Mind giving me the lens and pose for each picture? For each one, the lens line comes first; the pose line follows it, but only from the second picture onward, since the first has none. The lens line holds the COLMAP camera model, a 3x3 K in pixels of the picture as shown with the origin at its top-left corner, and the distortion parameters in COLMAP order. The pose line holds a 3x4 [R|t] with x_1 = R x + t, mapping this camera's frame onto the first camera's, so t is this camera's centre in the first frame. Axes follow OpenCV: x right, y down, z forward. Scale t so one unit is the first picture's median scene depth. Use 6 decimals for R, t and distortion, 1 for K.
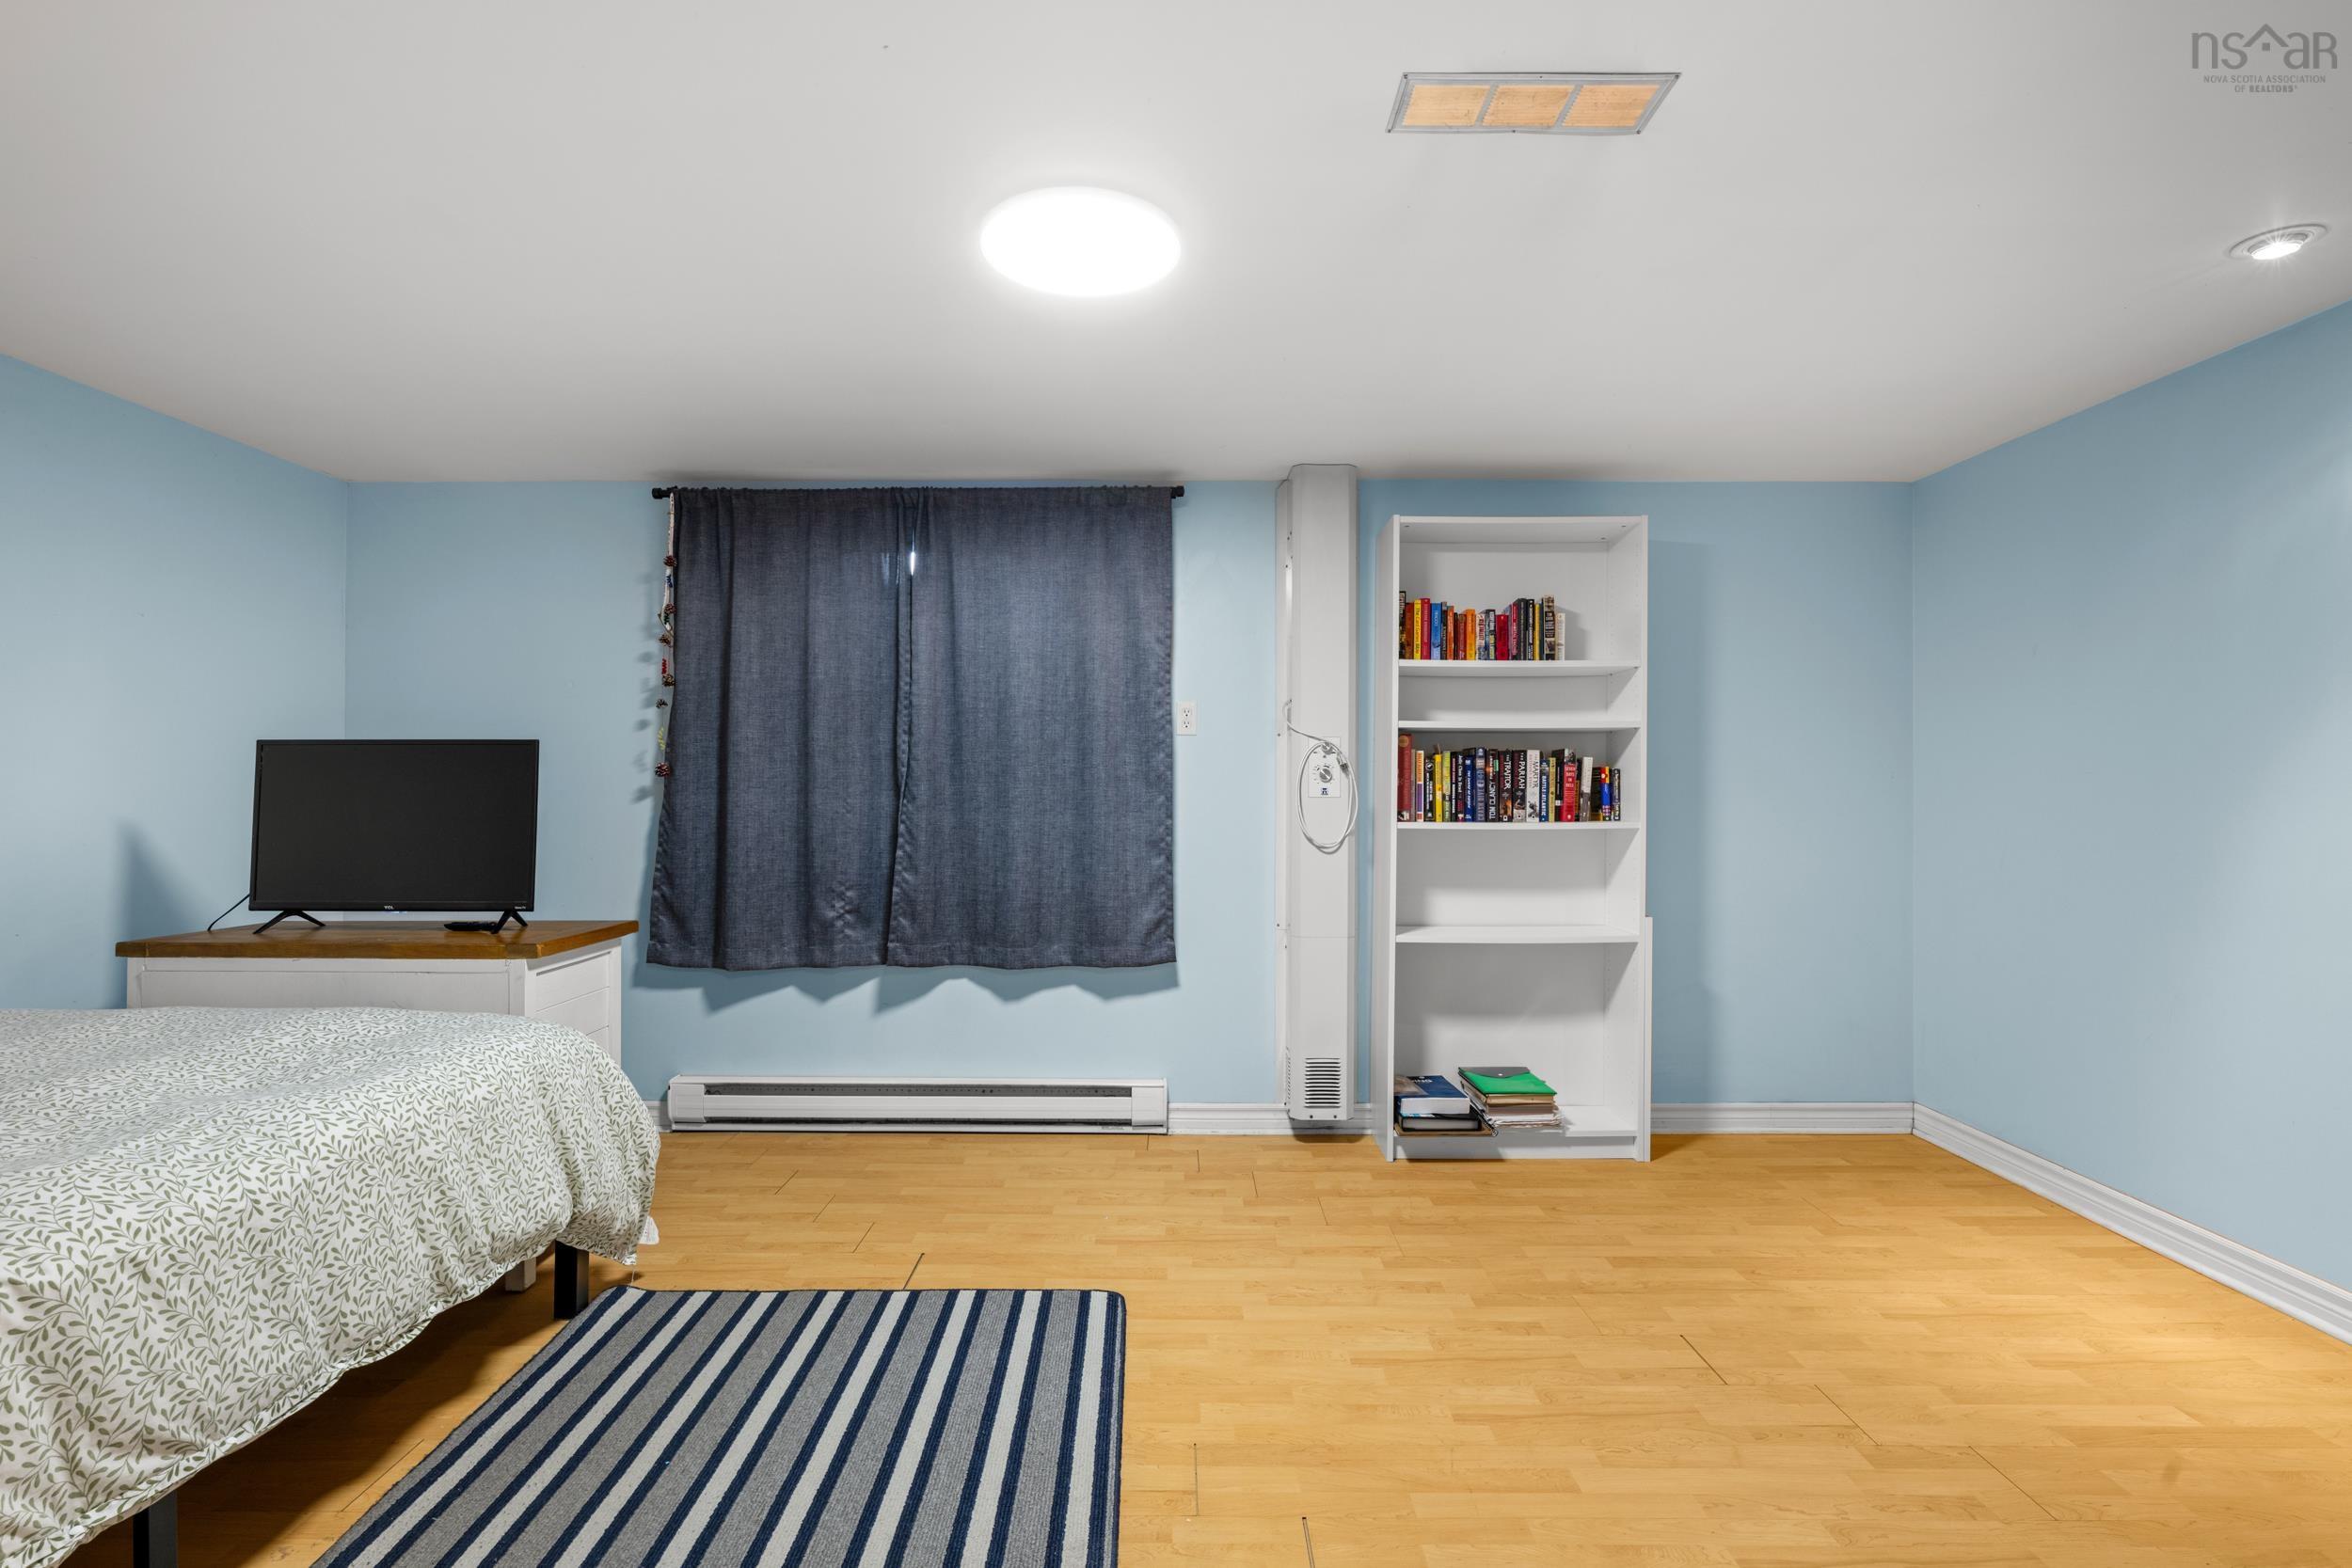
lens RADIAL K [[1060.2, 0, 1177.0], [0, 1060.2, 788.1], [0, 0, 1]] dist [0.002587, -0.000478]
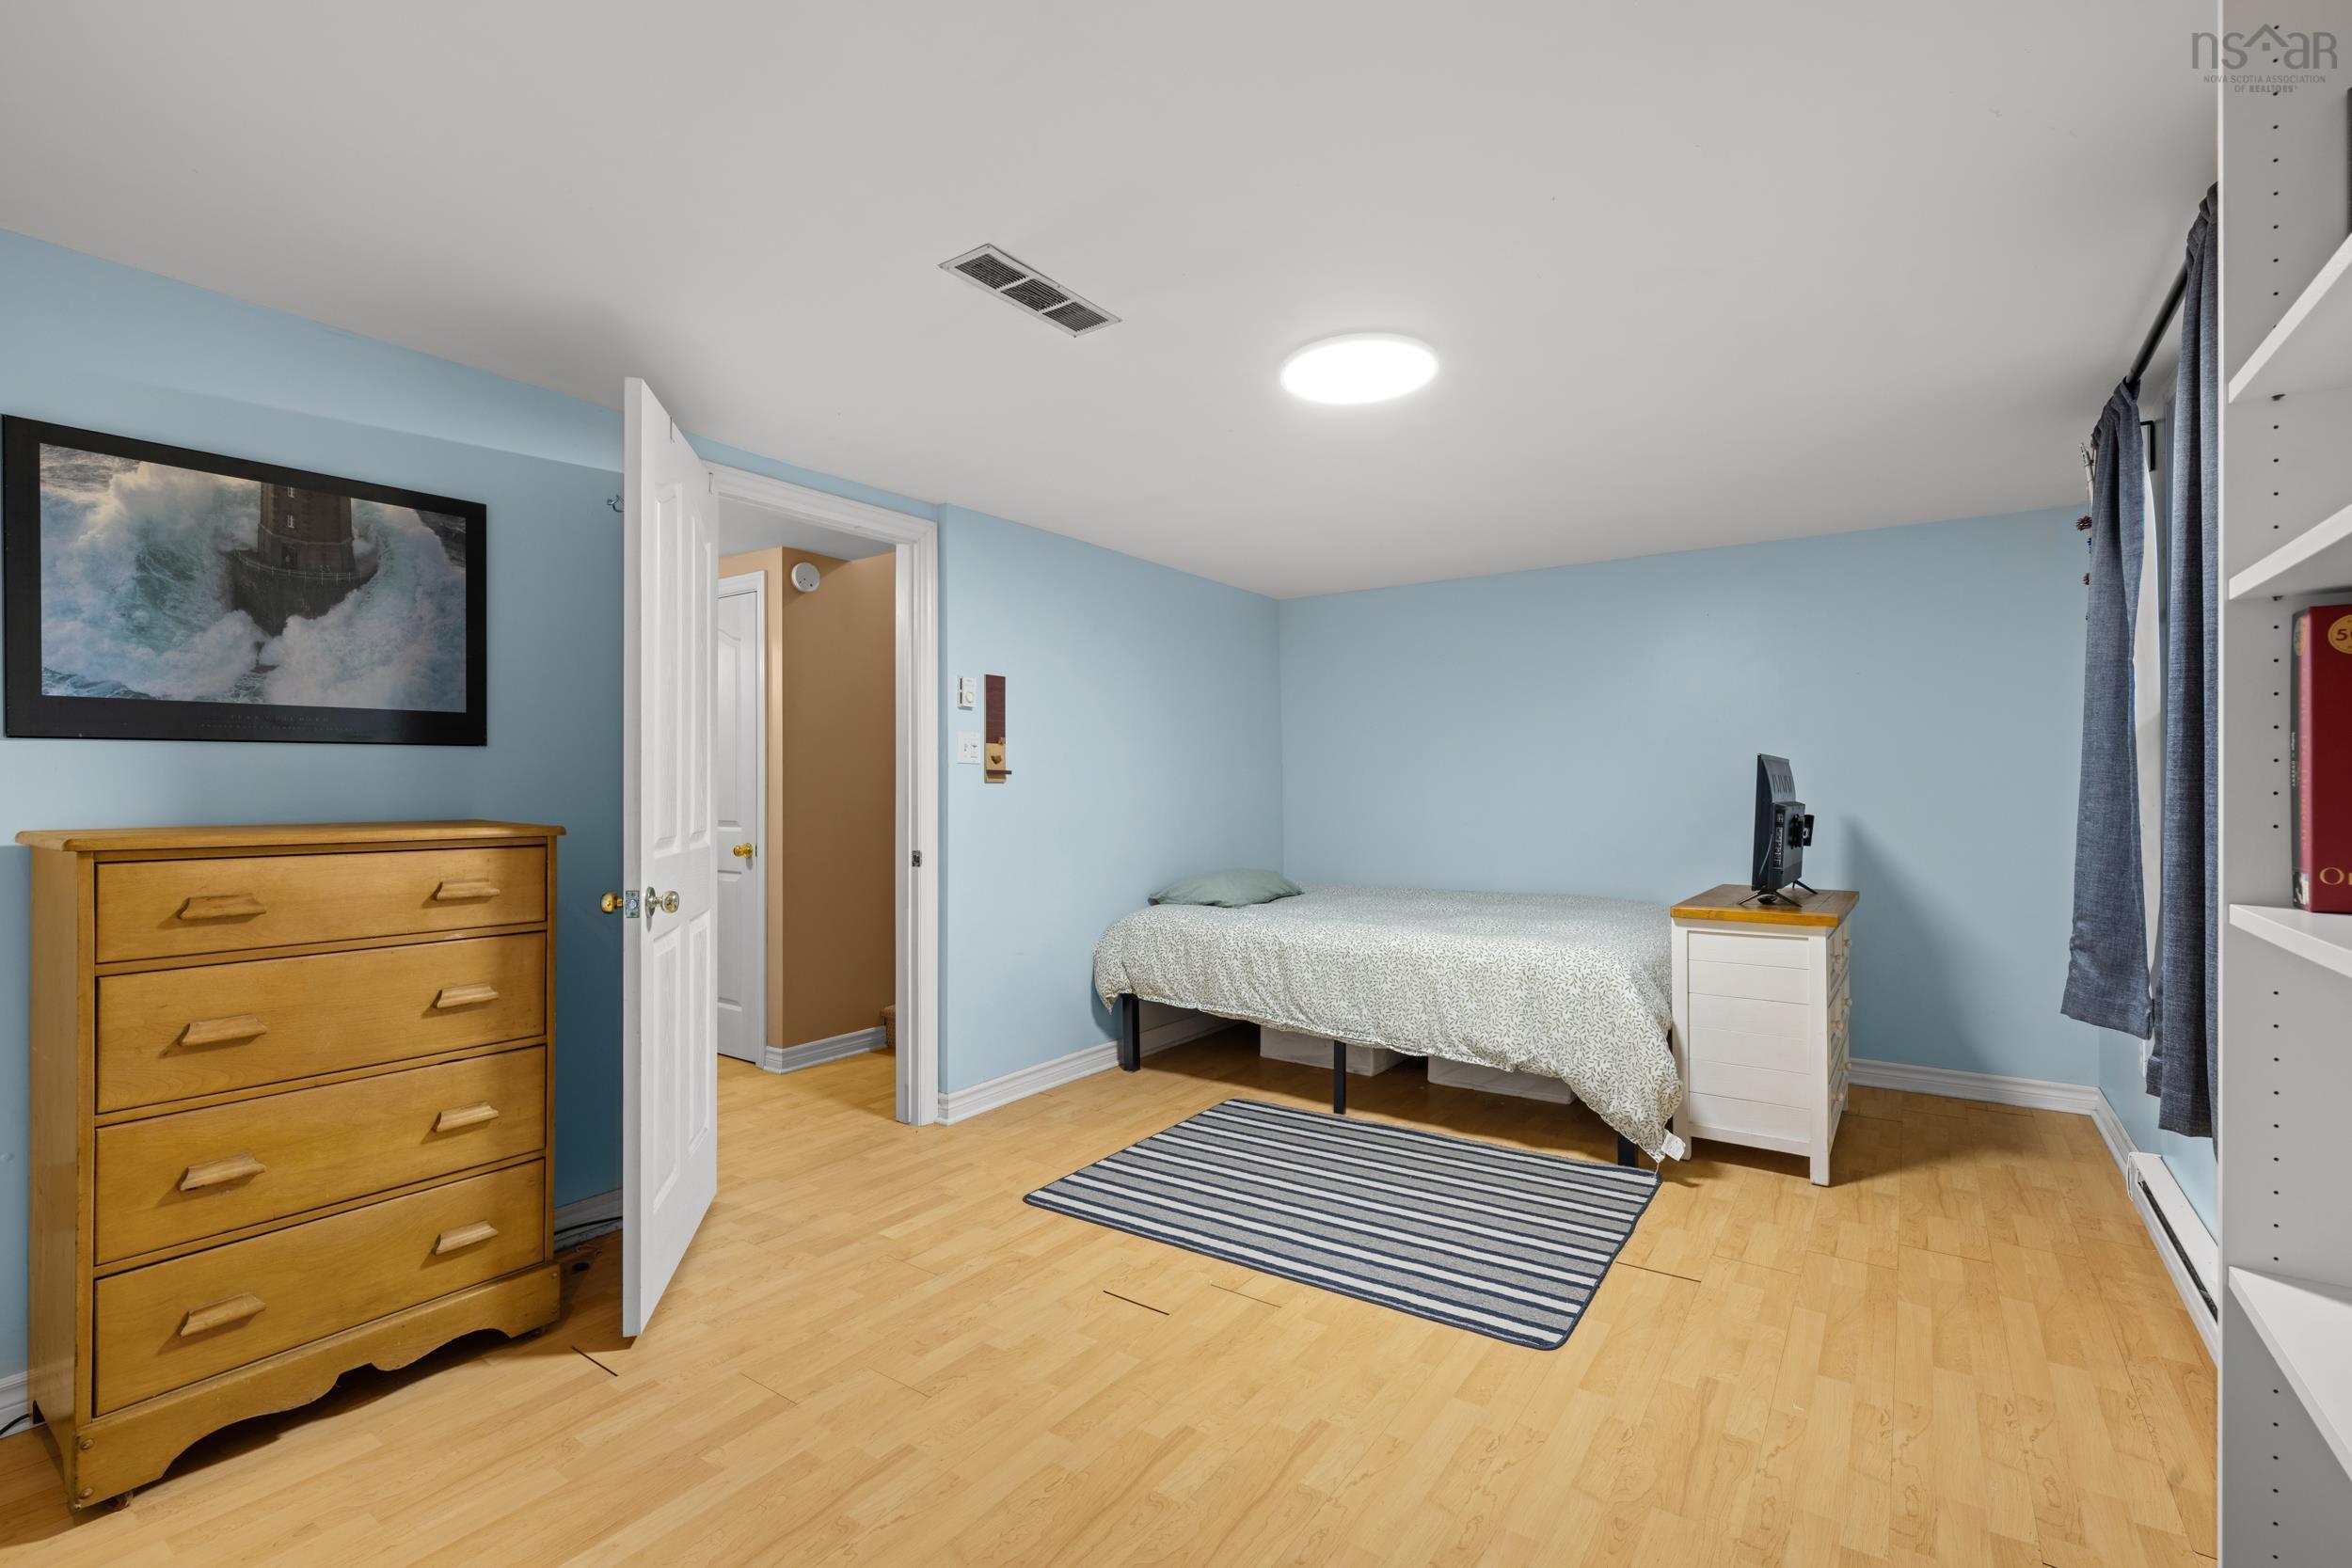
lens RADIAL K [[1042.5, 0, 1176.0], [0, 1042.5, 784.0], [0, 0, 1]] dist [-0.002359, -0.000194]
pose [[-0.579798, -0.006371, -0.814735, 0.619545], [0.003439, 0.999941, -0.010267, 0.000175], [0.814753, -0.008755, -0.579742, 0.904478]]
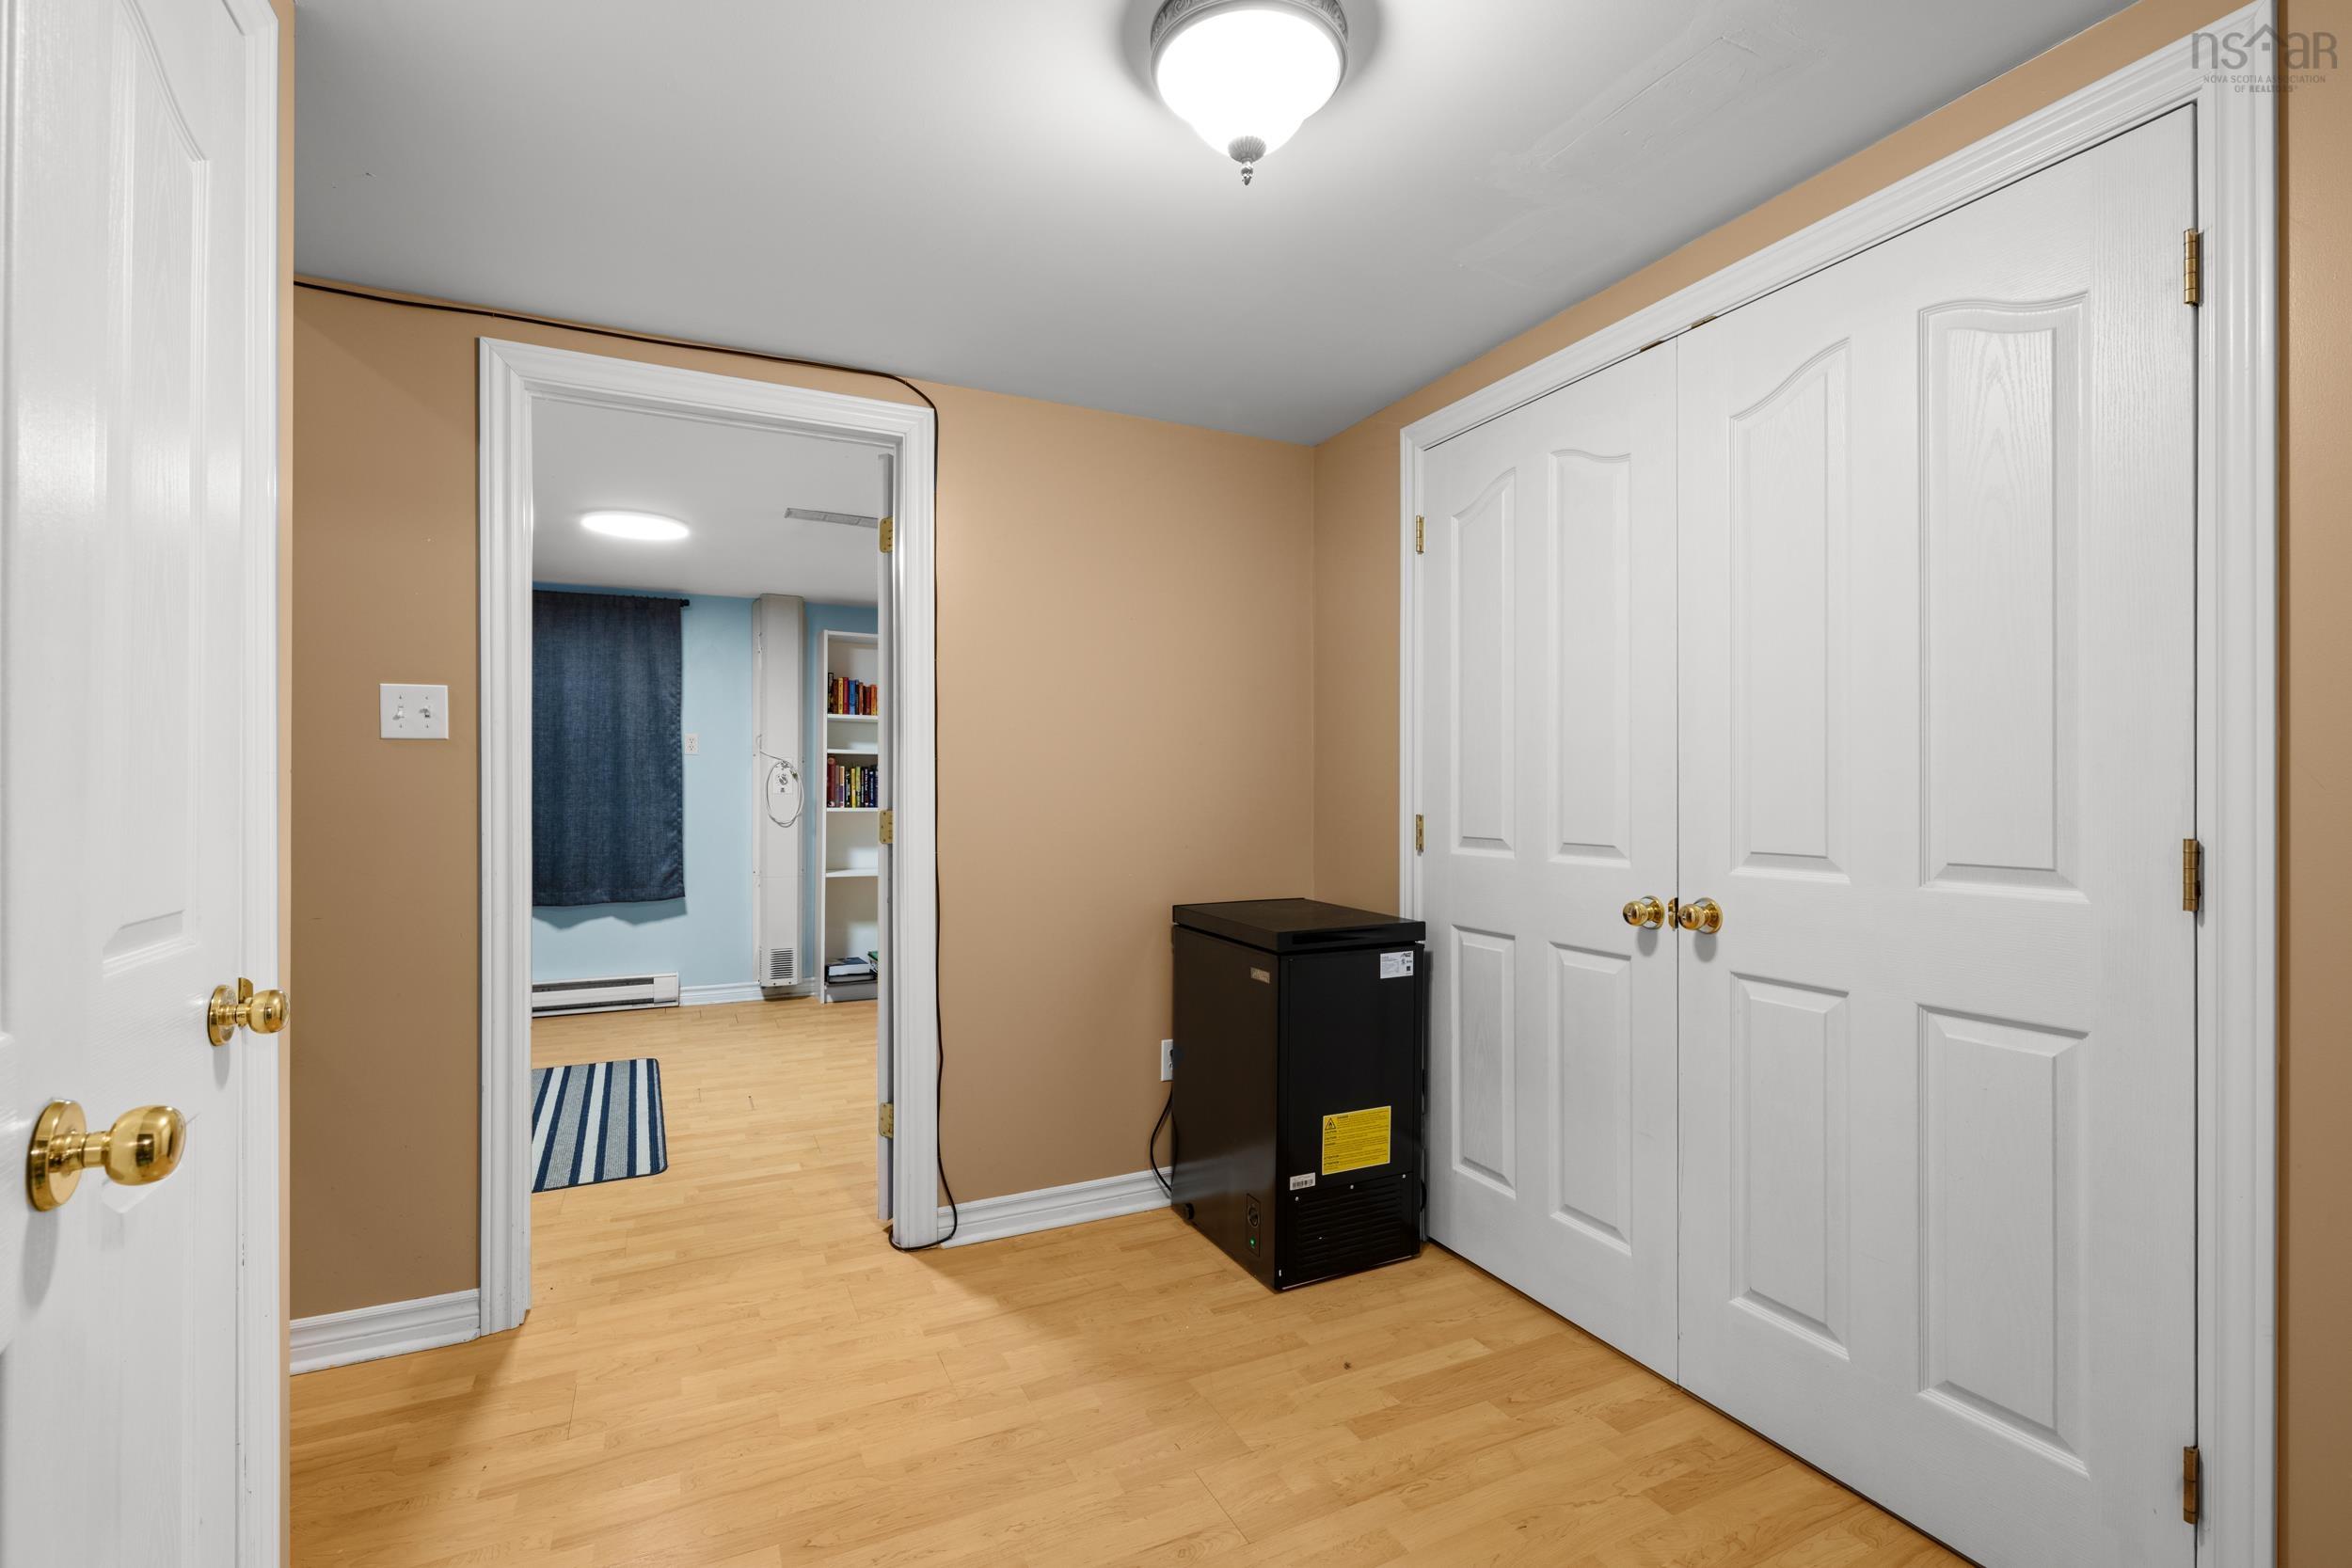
lens RADIAL K [[1041.0, 0, 1183.3], [0, 1041.0, 792.9], [0, 0, 1]] dist [-0.001433, -0.000129]
pose [[0.898556, -0.002877, 0.438849, -0.013957], [-0.000312, 0.999974, 0.007195, -0.004363], [-0.438858, -0.006602, 0.898532, -0.754272]]
